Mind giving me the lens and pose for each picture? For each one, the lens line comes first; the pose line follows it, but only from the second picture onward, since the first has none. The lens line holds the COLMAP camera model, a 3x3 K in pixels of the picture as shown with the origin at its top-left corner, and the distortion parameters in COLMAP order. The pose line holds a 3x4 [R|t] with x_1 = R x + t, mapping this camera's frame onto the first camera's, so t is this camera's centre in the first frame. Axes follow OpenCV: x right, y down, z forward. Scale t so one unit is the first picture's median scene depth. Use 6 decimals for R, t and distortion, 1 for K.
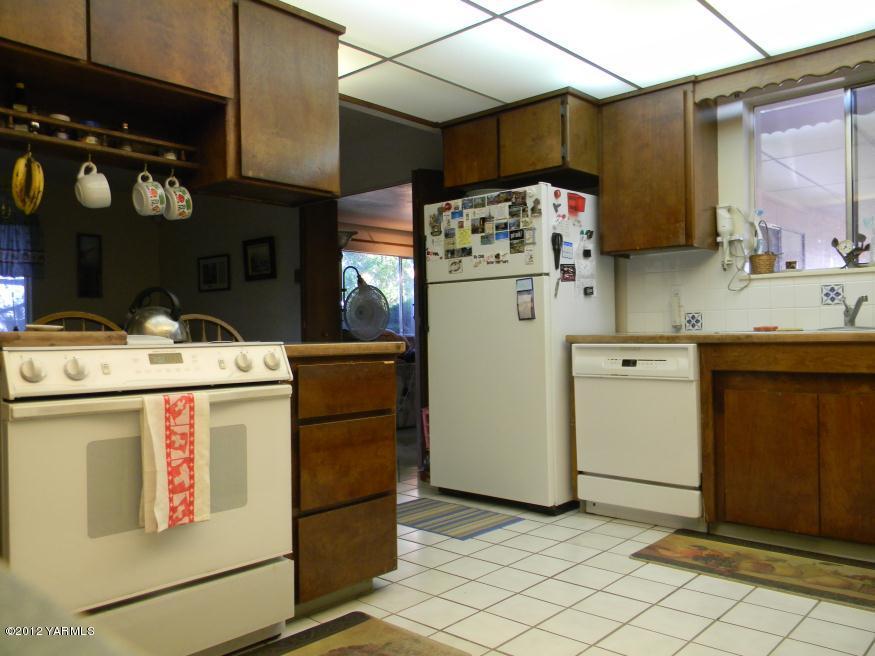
lens RADIAL K [[696.2, 0, 437.5], [0, 696.2, 328.0], [0, 0, 1]] dist [0.000813, 0.010047]
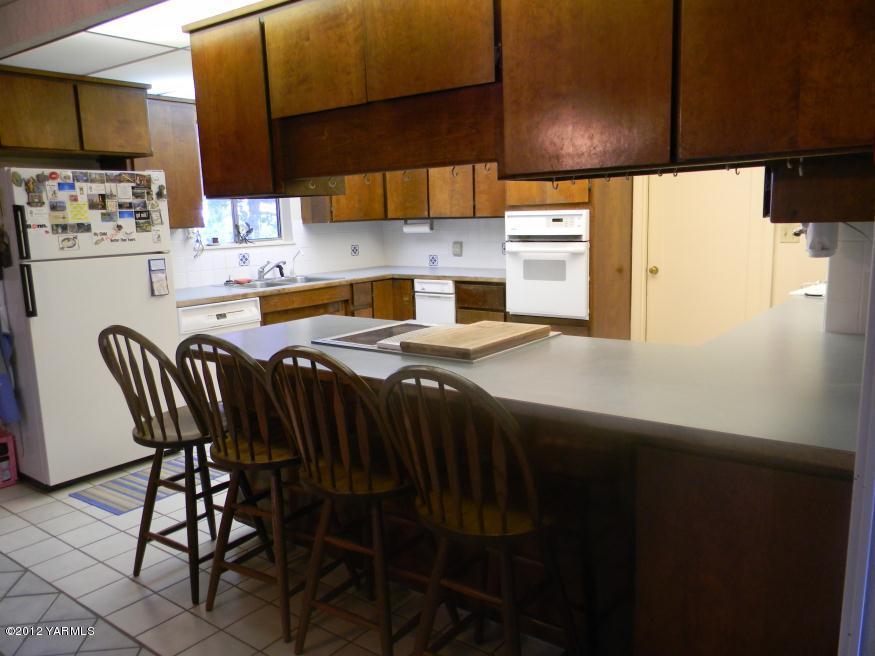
lens RADIAL K [[696.2, 0, 437.5], [0, 696.2, 328.0], [0, 0, 1]] dist [0.000813, 0.010047]
pose [[-0.089273, -0.145300, 0.985352, -0.947063], [0.027955, 0.988547, 0.148304, -0.100190], [-0.995615, 0.040785, -0.084188, 0.593780]]
